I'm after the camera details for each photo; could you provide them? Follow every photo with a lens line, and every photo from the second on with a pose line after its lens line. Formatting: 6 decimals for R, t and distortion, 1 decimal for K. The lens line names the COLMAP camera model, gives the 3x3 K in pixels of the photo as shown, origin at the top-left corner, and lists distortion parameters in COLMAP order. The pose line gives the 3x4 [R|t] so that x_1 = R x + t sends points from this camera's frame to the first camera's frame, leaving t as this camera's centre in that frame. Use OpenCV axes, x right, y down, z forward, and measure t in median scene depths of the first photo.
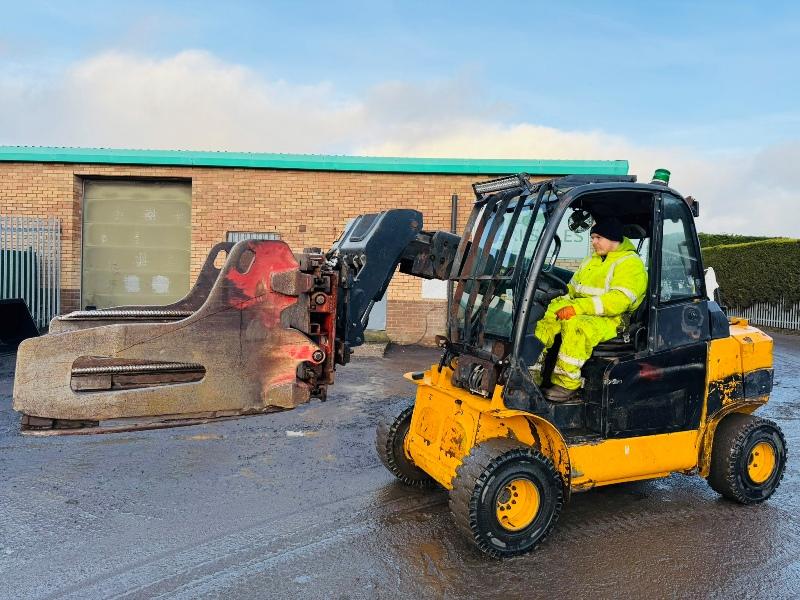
lens RADIAL K [[562.9, 0, 396.7], [0, 562.9, 296.2], [0, 0, 1]] dist [0.075670, -0.077978]
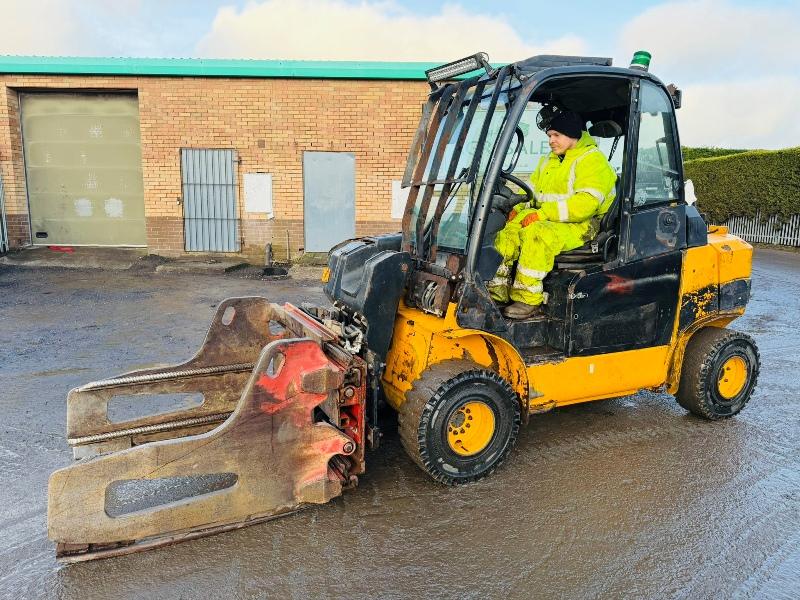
lens RADIAL K [[554.3, 0, 399.0], [0, 554.3, 298.1], [0, 0, 1]] dist [0.082120, -0.109585]
pose [[0.999502, -0.020672, 0.023847, 0.068933], [0.017348, 0.991094, 0.132030, 0.029492], [-0.026364, -0.131550, 0.990959, 0.115827]]
